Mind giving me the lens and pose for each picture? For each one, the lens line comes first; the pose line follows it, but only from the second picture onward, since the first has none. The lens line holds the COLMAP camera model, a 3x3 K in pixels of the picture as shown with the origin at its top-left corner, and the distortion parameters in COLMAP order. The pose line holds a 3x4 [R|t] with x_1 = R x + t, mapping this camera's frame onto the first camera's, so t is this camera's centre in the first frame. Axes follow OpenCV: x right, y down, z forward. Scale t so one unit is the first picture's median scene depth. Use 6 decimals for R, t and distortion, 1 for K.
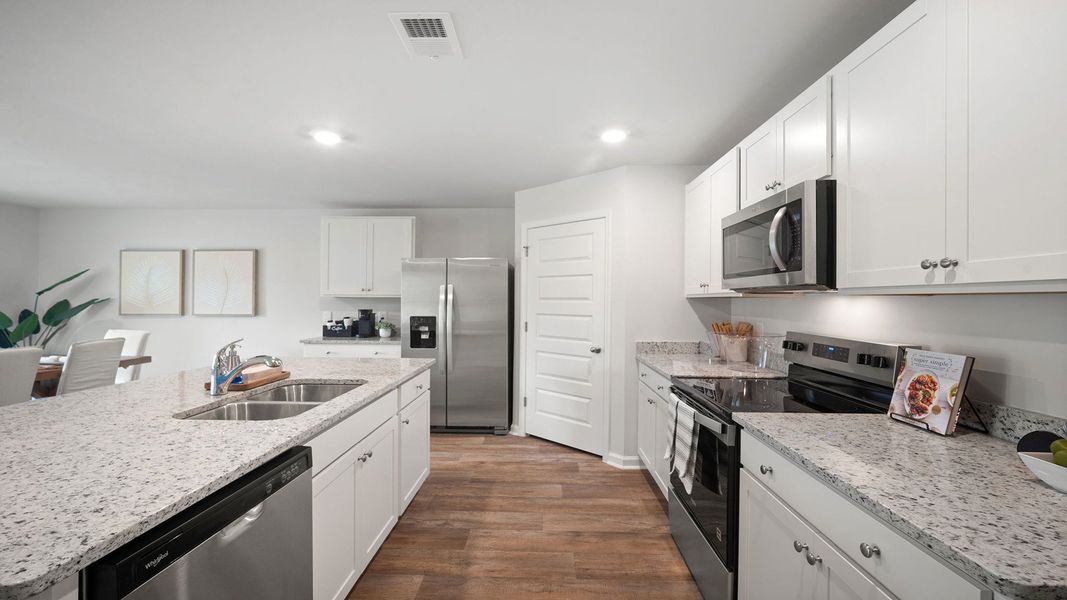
lens RADIAL K [[480.1, 0, 524.1], [0, 480.1, 298.0], [0, 0, 1]] dist [-0.004366, 0.000784]
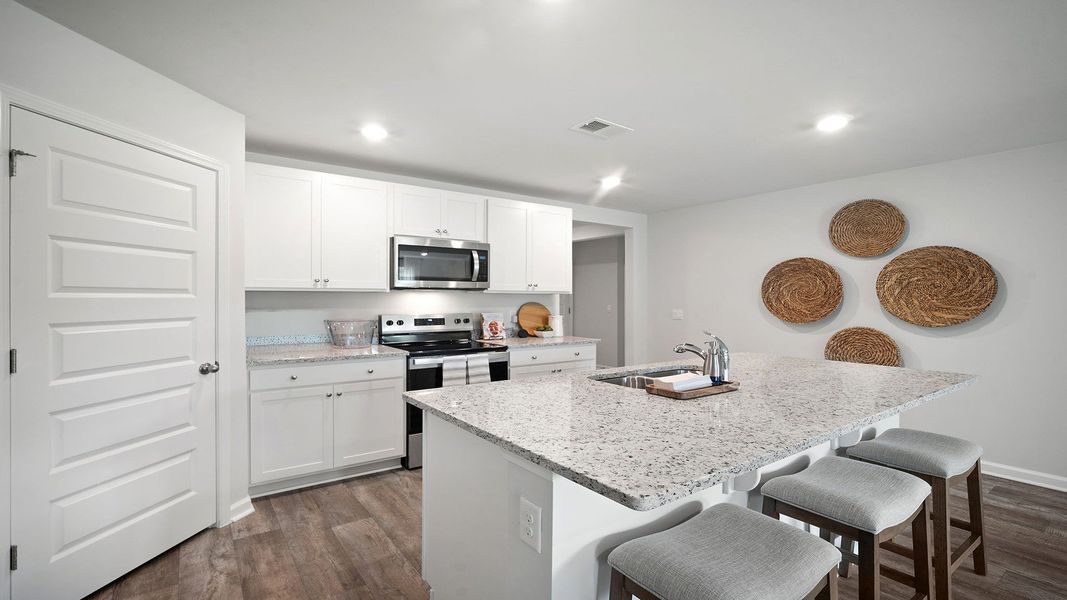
lens RADIAL K [[480.1, 0, 529.8], [0, 480.1, 302.9], [0, 0, 1]] dist [-0.004366, 0.000784]
pose [[-0.617800, -0.017588, 0.786138, -0.546499], [-0.012094, 0.999844, 0.012864, 0.003829], [-0.786242, -0.001560, -0.617917, 0.913305]]
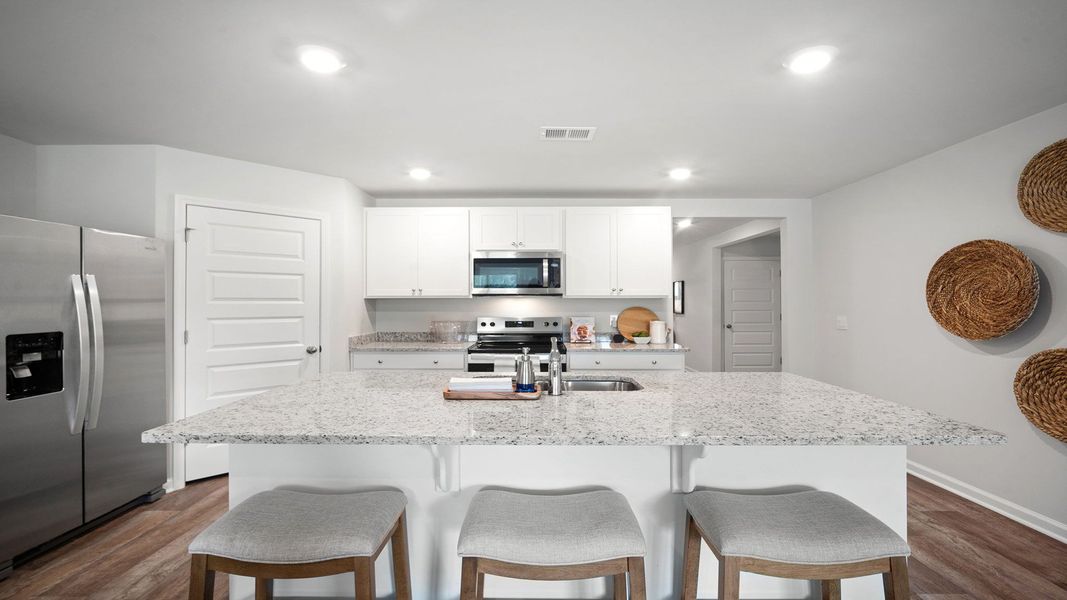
lens RADIAL K [[480.1, 0, 531.8], [0, 480.1, 299.4], [0, 0, 1]] dist [-0.004366, 0.000784]
pose [[-0.030947, -0.001124, 0.999520, -0.746900], [-0.004395, 0.999990, 0.000989, -0.000564], [-0.999511, -0.004362, -0.030952, 0.492798]]
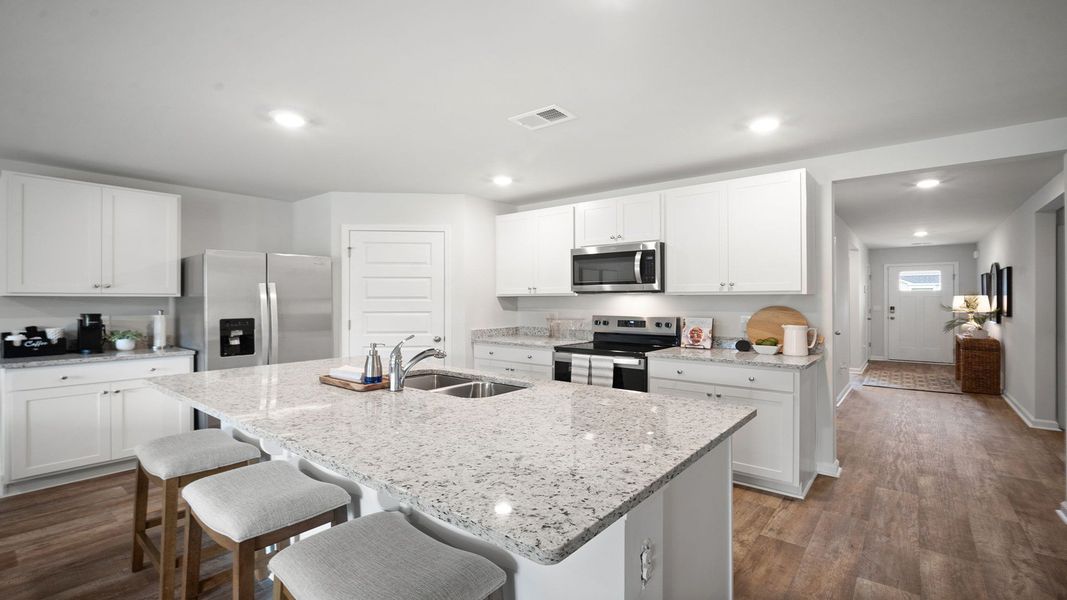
lens RADIAL K [[480.1, 0, 527.1], [0, 480.1, 301.2], [0, 0, 1]] dist [-0.004366, 0.000784]
pose [[0.603454, -0.010453, 0.797330, -0.589229], [0.001428, 0.999927, 0.012028, -0.002400], [-0.797397, -0.006120, 0.603424, 0.069028]]
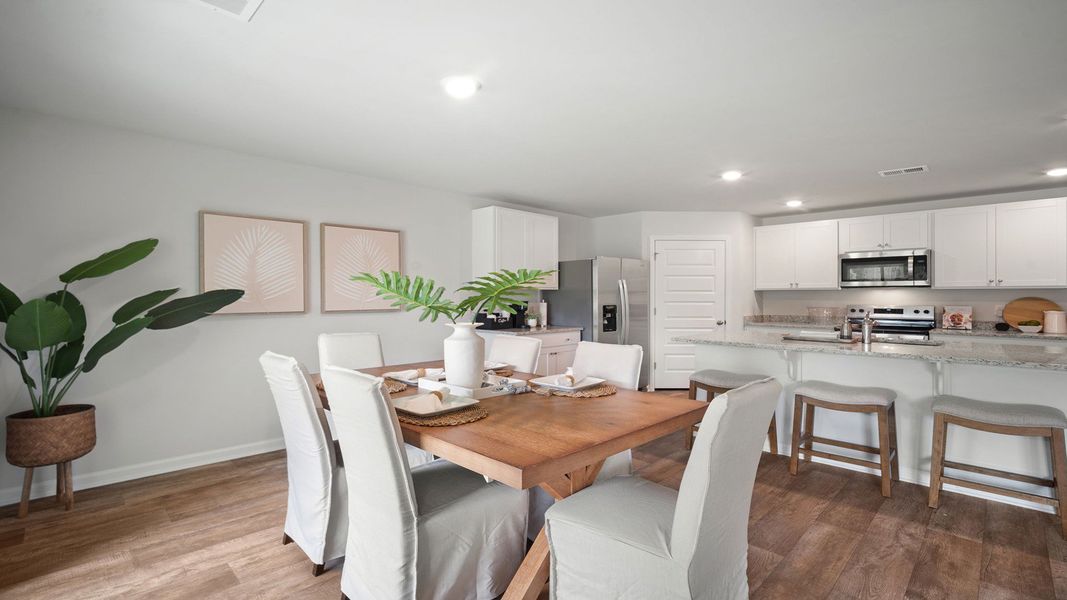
lens RADIAL K [[480.1, 0, 534.6], [0, 480.1, 296.5], [0, 0, 1]] dist [-0.004366, 0.000784]
pose [[0.670052, -0.007270, 0.742279, -1.253347], [-0.000473, 0.999948, 0.010221, 0.004013], [-0.742314, -0.007200, 0.670013, 0.332879]]
